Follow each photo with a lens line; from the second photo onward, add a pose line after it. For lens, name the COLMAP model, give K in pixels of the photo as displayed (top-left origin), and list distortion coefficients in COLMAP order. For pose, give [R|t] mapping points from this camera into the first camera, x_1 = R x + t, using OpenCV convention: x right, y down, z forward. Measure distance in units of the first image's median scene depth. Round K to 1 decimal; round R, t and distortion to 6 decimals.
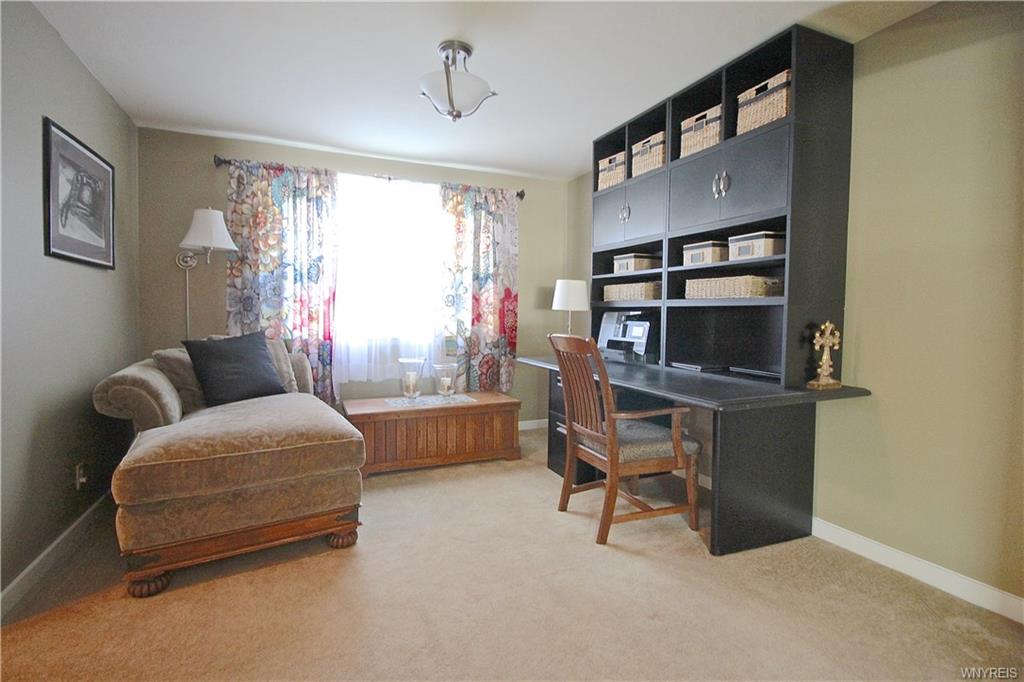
lens RADIAL K [[478.7, 0, 511.5], [0, 478.7, 331.0], [0, 0, 1]] dist [-0.000601, -0.000172]
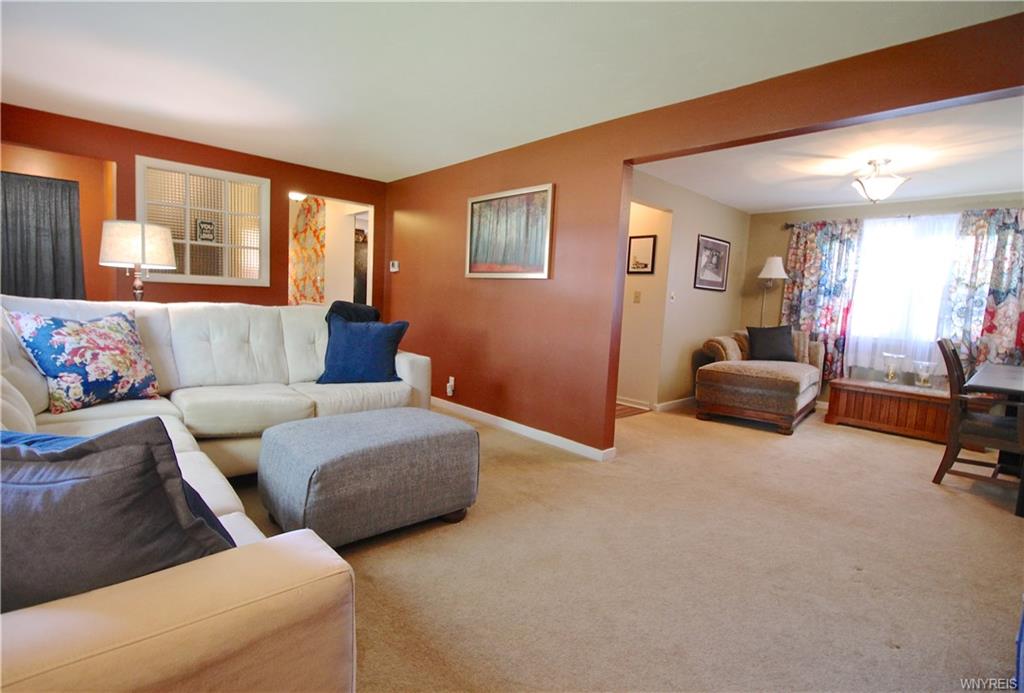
lens RADIAL K [[508.8, 0, 512.0], [0, 508.8, 346.5], [0, 0, 1]] dist [-0.001456, -0.000204]
pose [[0.319654, 0.099425, -0.942304, 0.782879], [-0.085910, 0.993425, 0.075676, 0.021181], [0.943632, 0.056764, 0.326093, -0.475322]]
